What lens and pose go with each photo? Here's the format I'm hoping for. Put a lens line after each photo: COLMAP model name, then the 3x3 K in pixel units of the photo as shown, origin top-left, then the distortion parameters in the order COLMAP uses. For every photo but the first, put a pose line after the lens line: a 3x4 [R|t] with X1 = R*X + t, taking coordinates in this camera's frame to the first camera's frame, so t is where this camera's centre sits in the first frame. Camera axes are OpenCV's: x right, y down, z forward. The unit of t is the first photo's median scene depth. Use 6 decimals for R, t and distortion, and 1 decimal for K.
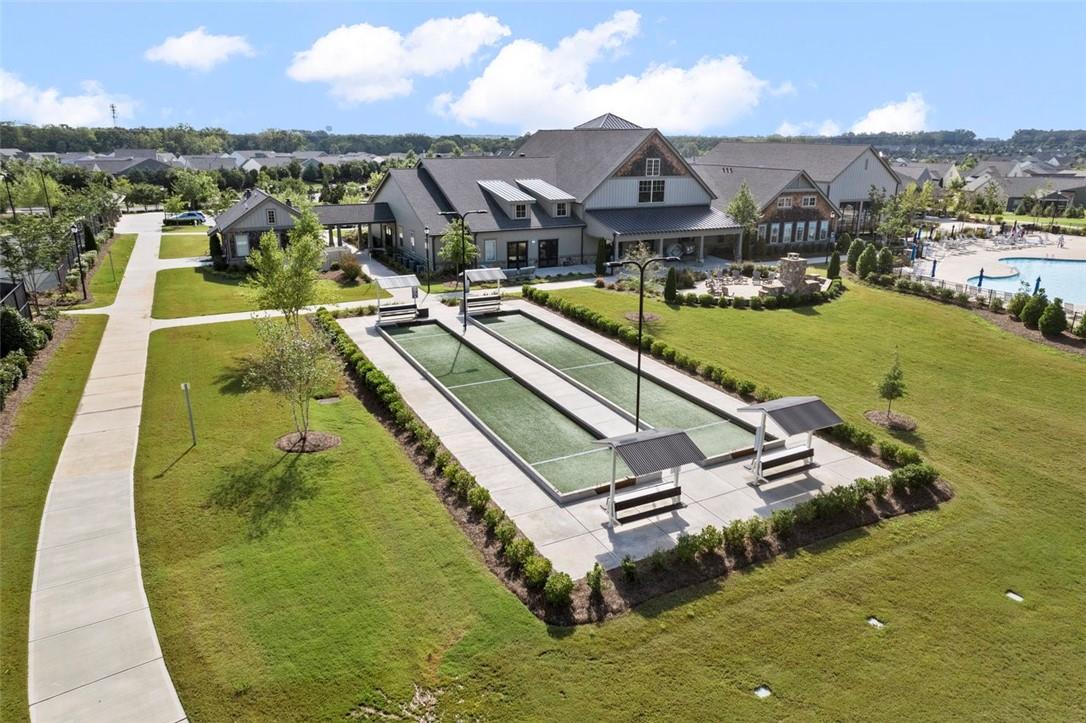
lens RADIAL K [[697.1, 0, 543.0], [0, 697.1, 361.5], [0, 0, 1]] dist [-0.071183, 0.082590]
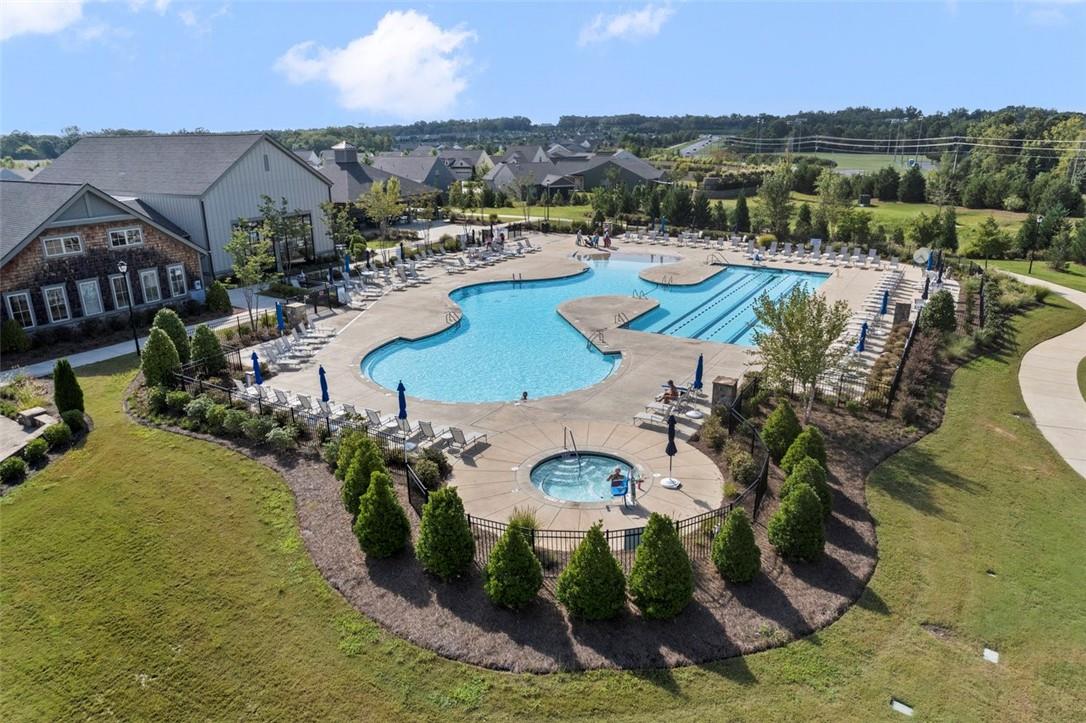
lens RADIAL K [[697.1, 0, 543.0], [0, 697.1, 361.5], [0, 0, 1]] dist [-0.071183, 0.082590]
pose [[0.857925, -0.184587, 0.479472, 0.198993], [0.180088, 0.982064, 0.055842, -0.051571], [-0.481180, 0.038439, 0.875779, 0.175428]]
